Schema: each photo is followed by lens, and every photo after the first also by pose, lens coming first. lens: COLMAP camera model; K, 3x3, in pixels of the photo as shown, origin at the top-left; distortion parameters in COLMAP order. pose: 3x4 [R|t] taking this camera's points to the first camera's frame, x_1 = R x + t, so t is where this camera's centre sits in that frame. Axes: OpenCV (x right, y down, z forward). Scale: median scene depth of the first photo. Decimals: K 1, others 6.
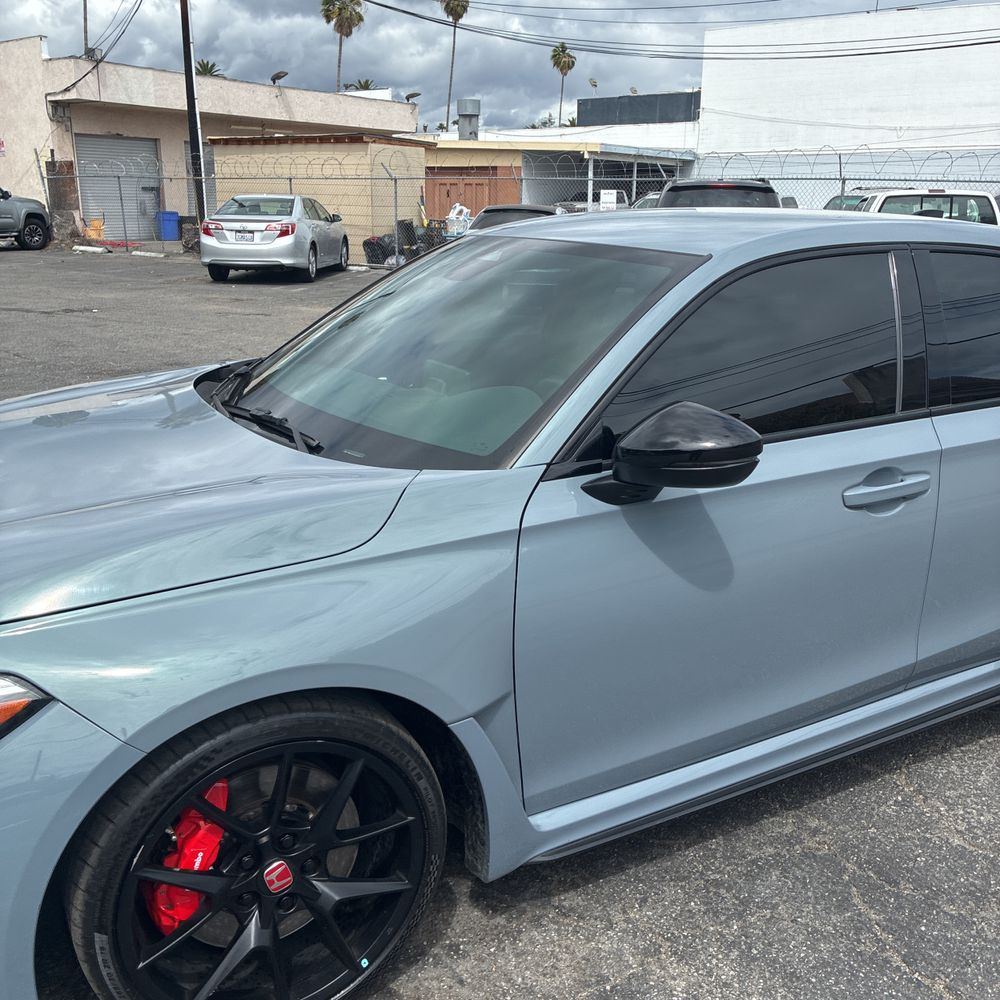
lens RADIAL K [[1005.0, 0, 500.0], [0, 1005.0, 500.0], [0, 0, 1]] dist [0.023049, -0.012227]
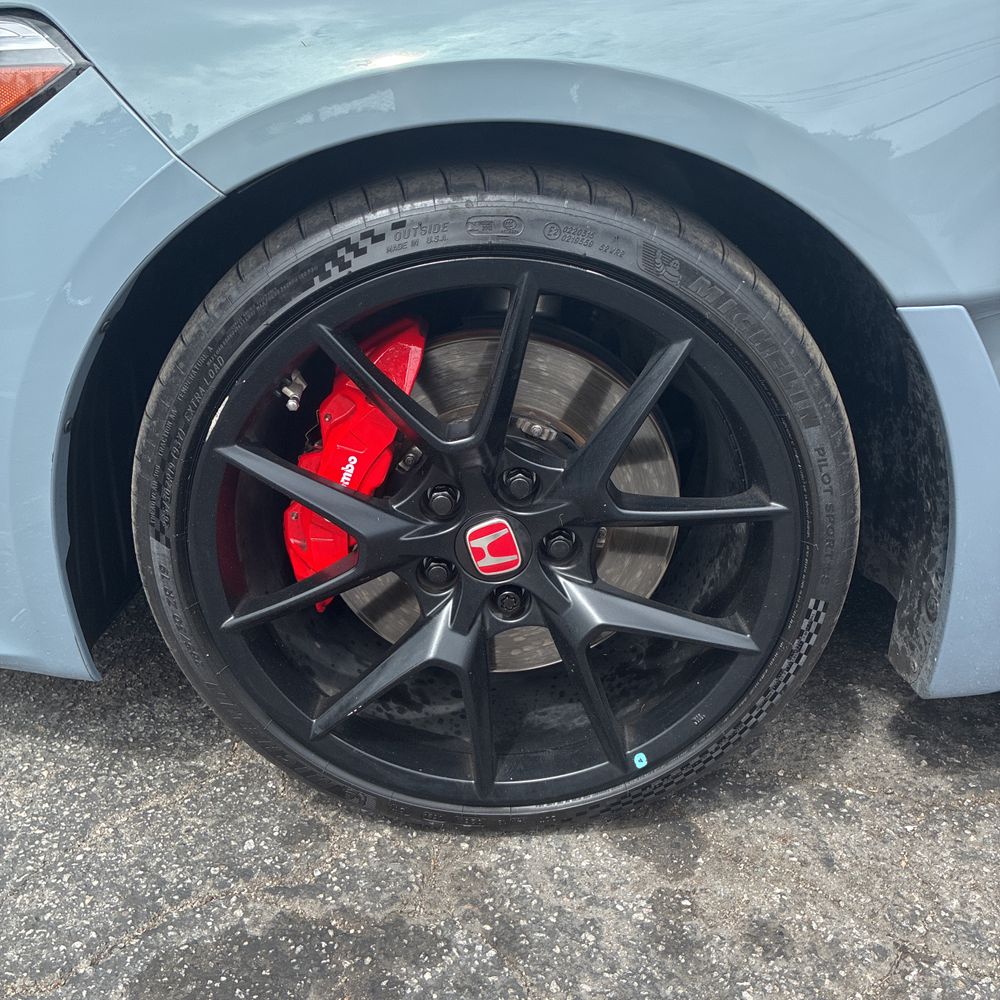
lens RADIAL K [[1006.0, 0, 500.0], [0, 1006.0, 500.0], [0, 0, 1]] dist [-0.006528, 0.011574]
pose [[0.865403, 0.202230, -0.458454, 0.013486], [-0.129854, 0.974196, 0.184610, 0.242005], [0.483958, -0.100230, 0.869332, 0.528955]]
